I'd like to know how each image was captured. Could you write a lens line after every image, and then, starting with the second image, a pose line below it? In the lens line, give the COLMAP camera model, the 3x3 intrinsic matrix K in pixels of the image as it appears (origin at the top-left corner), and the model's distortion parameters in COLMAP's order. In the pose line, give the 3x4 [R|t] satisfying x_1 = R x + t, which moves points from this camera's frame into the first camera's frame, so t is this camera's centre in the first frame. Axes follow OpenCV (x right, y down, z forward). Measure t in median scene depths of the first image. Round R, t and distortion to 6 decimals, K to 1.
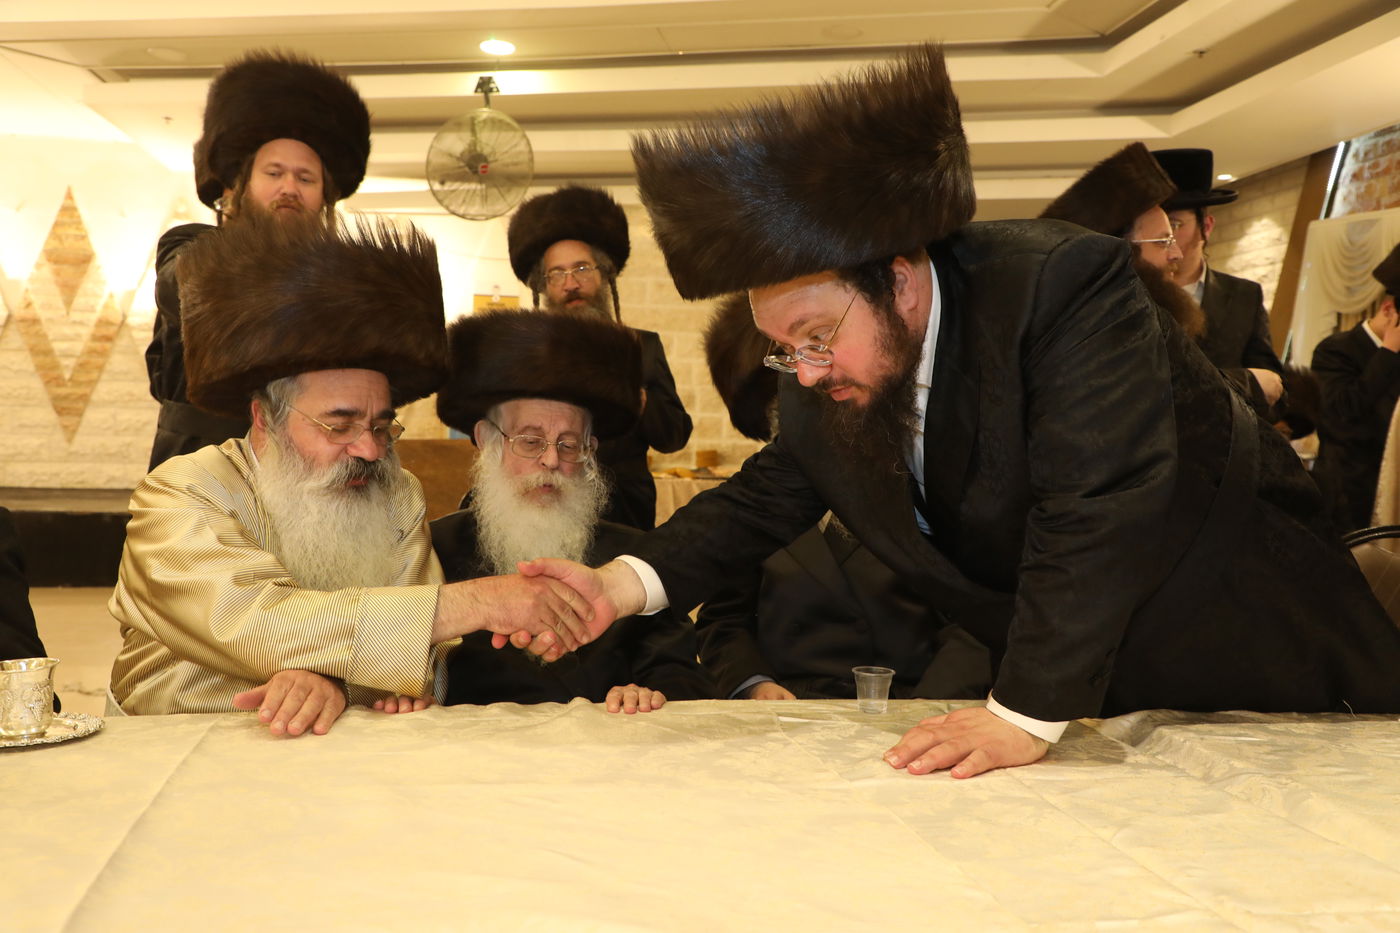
lens RADIAL K [[1242.1, 0, 700.0], [0, 1242.1, 466.5], [0, 0, 1]] dist [0.022606, 0.001957]
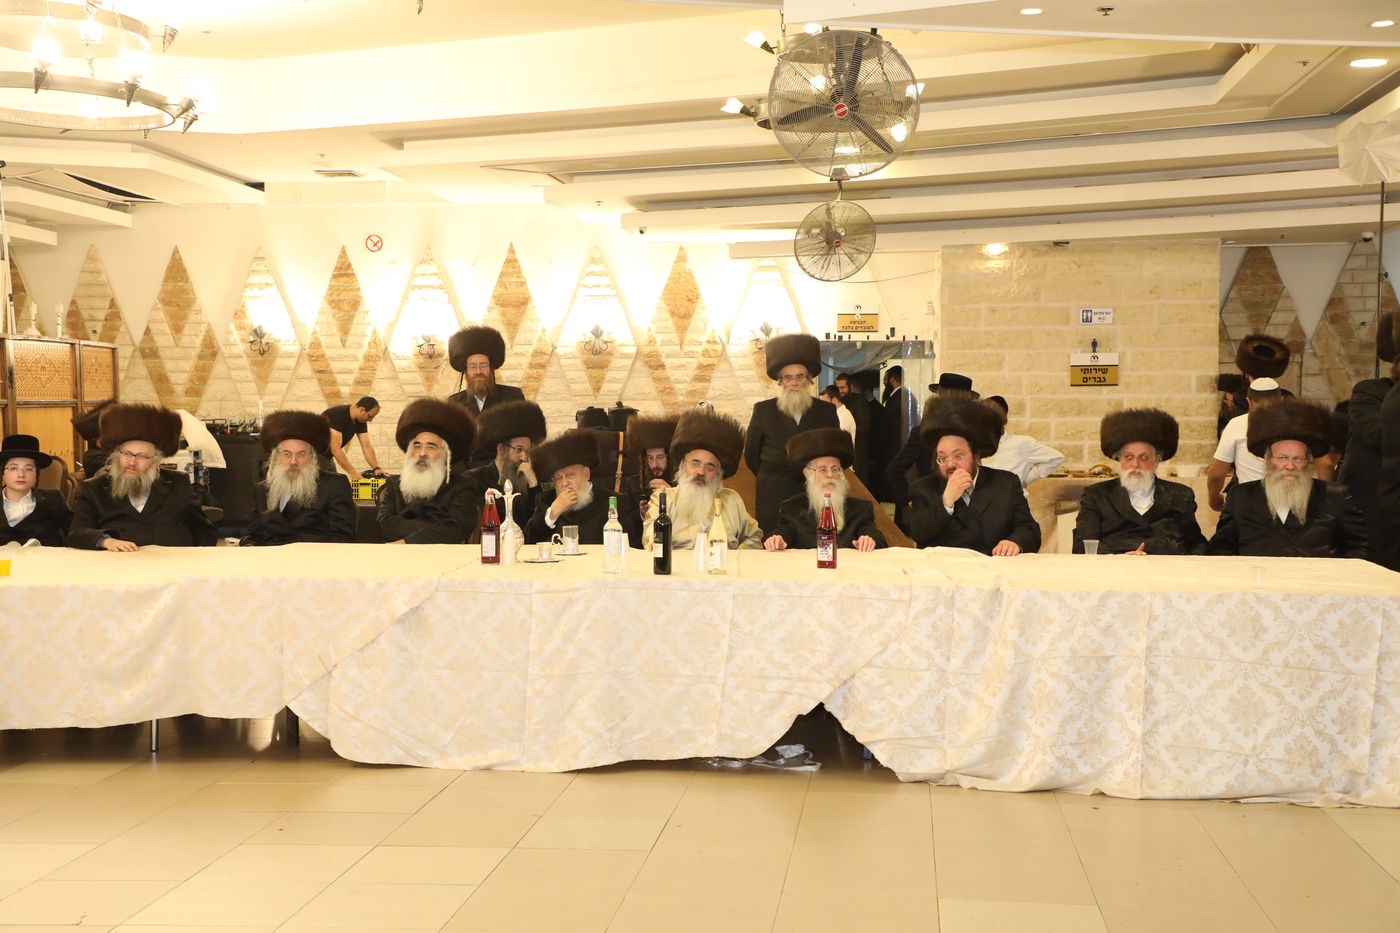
lens RADIAL K [[1714.0, 0, 699.6], [0, 1714.0, 517.1], [0, 0, 1]] dist [0.119940, 0.008779]
pose [[0.960904, -0.006083, -0.276813, 0.184290], [0.015592, 0.999361, 0.032164, -0.010104], [0.276441, -0.035223, 0.960385, -0.778947]]
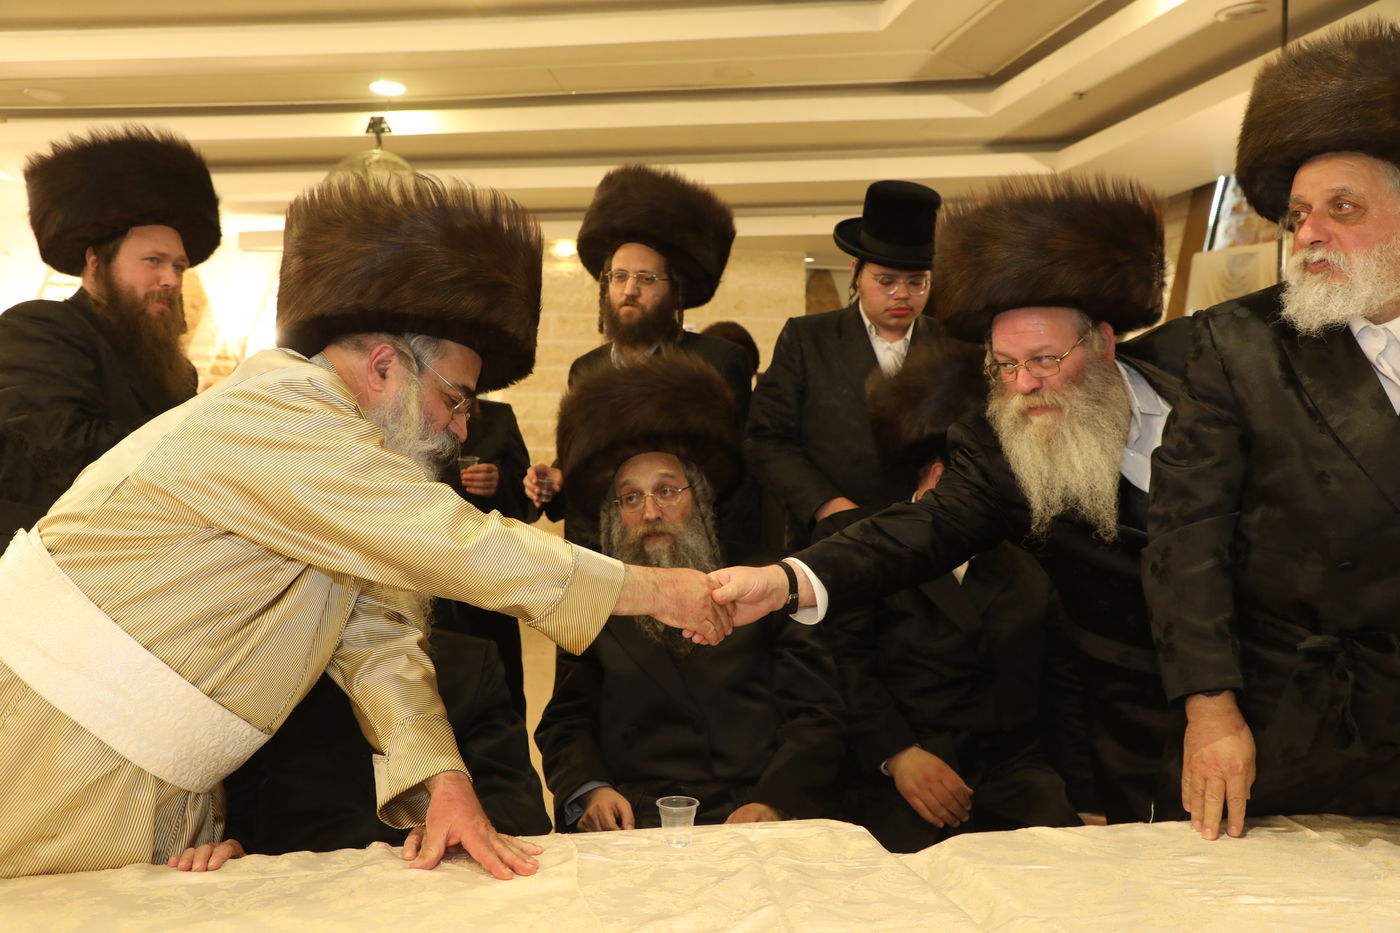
lens RADIAL K [[1245.4, 0, 694.8], [0, 1245.4, 472.4], [0, 0, 1]] dist [-0.002092, 0.058465]
pose [[0.998299, -0.020858, 0.054444, 0.020028], [0.021319, 0.999742, -0.007896, -0.017662], [-0.054265, 0.009043, 0.998486, 0.000799]]
